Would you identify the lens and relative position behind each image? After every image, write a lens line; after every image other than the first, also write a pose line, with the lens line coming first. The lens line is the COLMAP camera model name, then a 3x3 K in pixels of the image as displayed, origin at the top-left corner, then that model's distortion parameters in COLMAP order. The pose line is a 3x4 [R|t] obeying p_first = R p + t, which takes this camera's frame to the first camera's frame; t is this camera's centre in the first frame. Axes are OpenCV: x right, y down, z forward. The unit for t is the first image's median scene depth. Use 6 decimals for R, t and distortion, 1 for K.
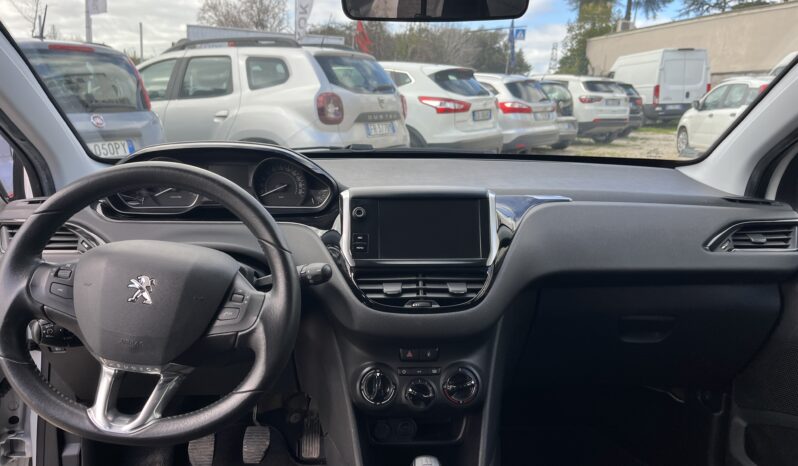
lens RADIAL K [[584.6, 0, 395.6], [0, 584.6, 226.9], [0, 0, 1]] dist [0.027744, -0.036768]
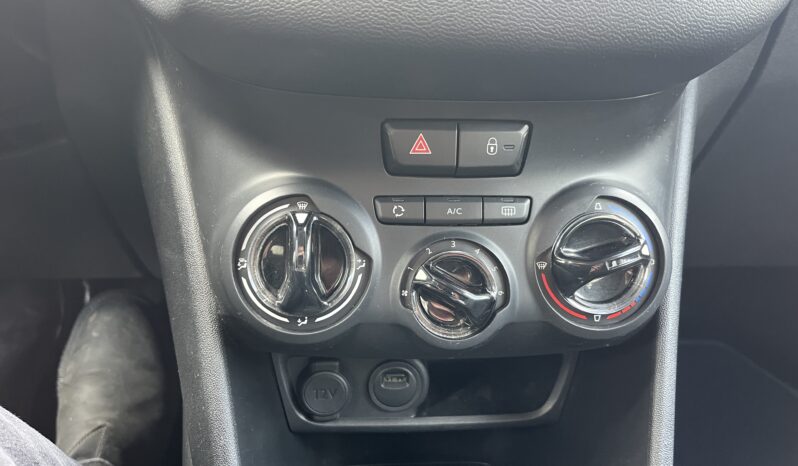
lens RADIAL K [[584.6, 0, 396.0], [0, 584.6, 234.7], [0, 0, 1]] dist [0.027744, -0.036768]
pose [[0.999318, 0.008166, 0.036012, 0.003492], [-0.015472, 0.978101, 0.207556, 0.206731], [-0.033529, -0.207971, 0.977560, 0.749469]]
